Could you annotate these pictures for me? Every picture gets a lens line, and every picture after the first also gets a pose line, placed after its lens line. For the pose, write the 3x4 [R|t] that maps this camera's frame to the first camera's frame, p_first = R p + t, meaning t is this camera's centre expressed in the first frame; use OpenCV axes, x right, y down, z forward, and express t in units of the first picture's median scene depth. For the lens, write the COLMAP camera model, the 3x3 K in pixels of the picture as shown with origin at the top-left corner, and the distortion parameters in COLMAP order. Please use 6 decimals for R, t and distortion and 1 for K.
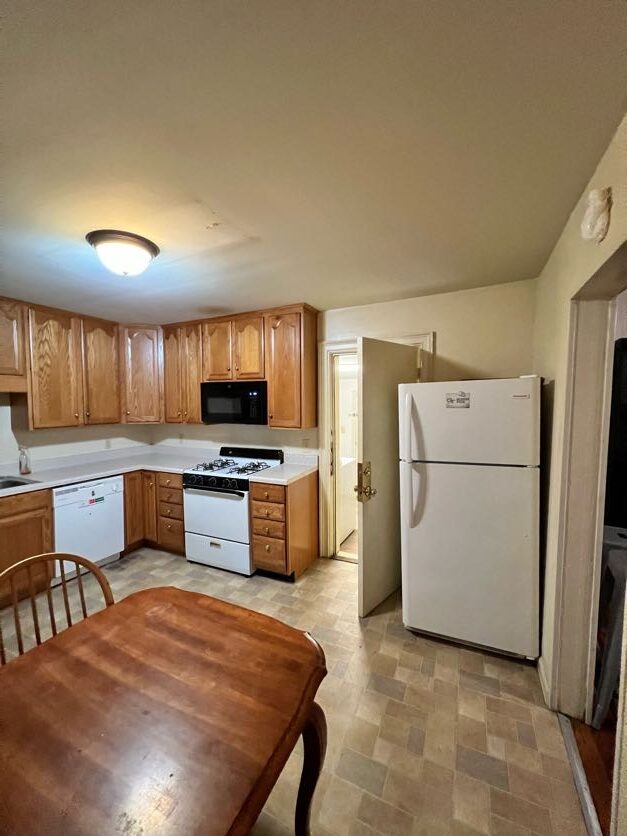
lens RADIAL K [[333.4, 0, 306.7], [0, 333.4, 424.0], [0, 0, 1]] dist [0.002026, -0.000371]
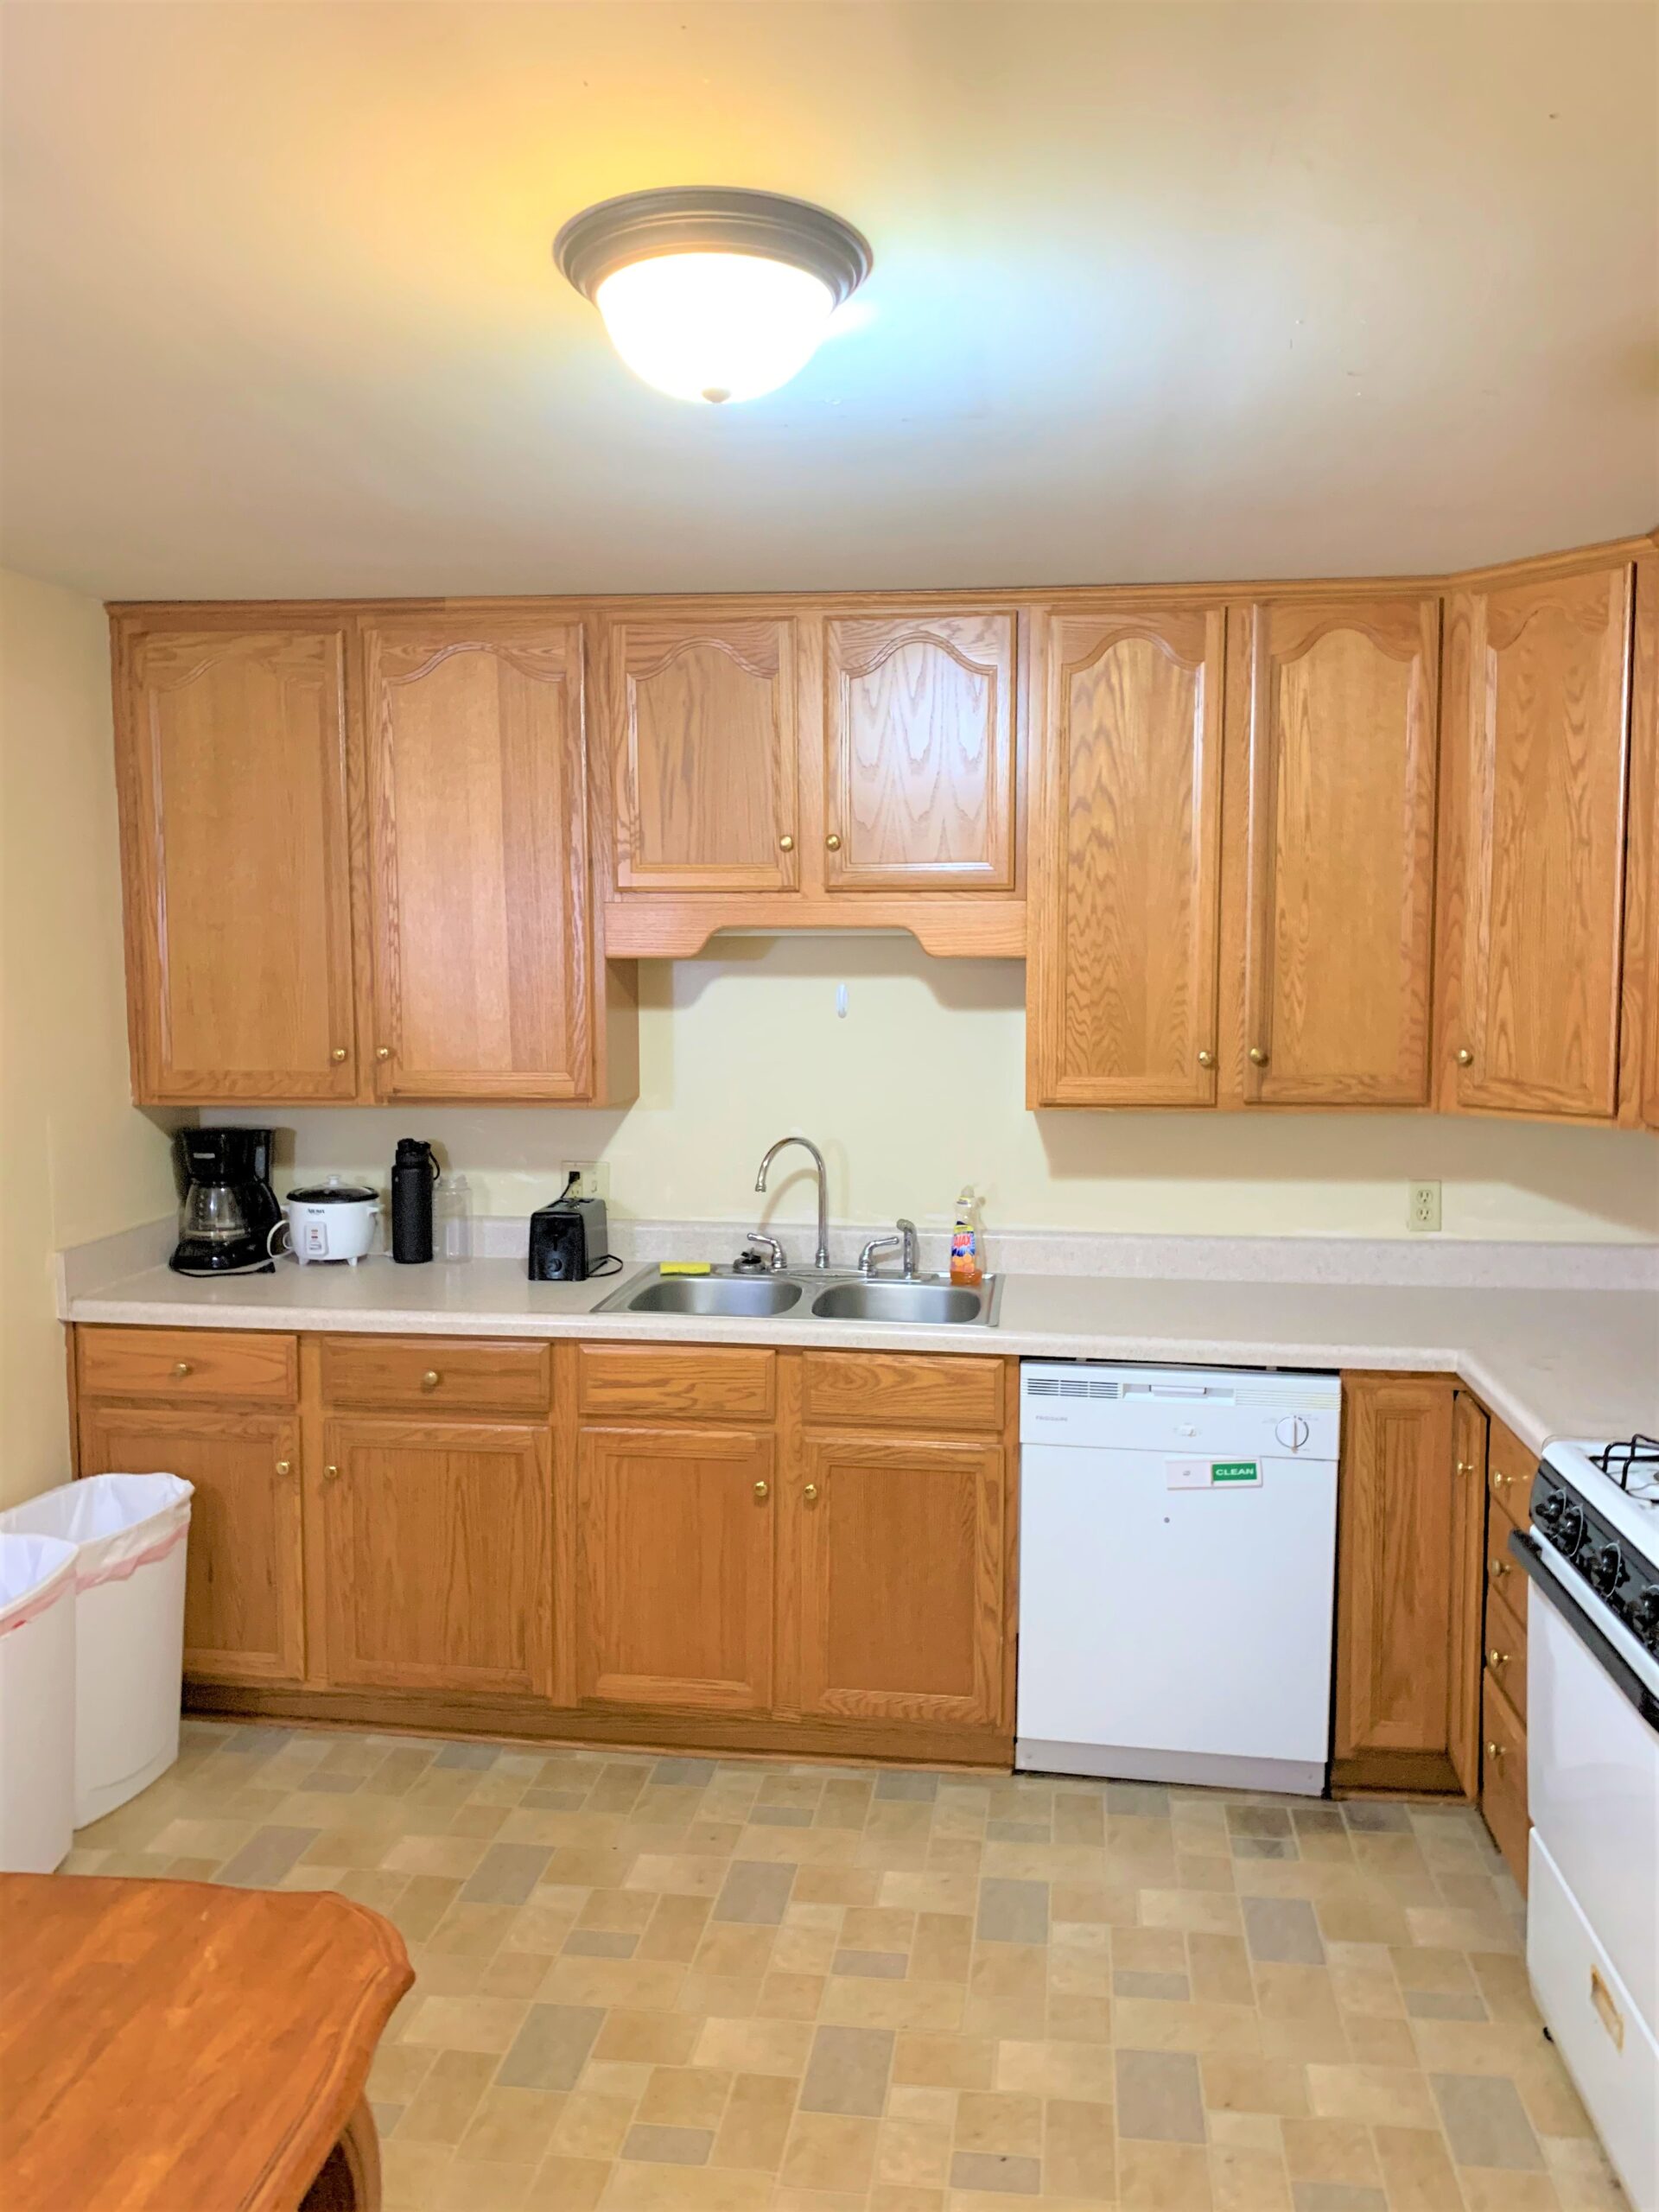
lens RADIAL K [[1701.1, 0, 820.4], [0, 1701.1, 1086.4], [0, 0, 1]] dist [0.018494, -0.011403]
pose [[0.305562, 0.084145, -0.948447, 0.286090], [-0.063483, 0.995672, 0.067882, -0.065997], [0.950054, 0.039468, 0.309581, 0.414137]]
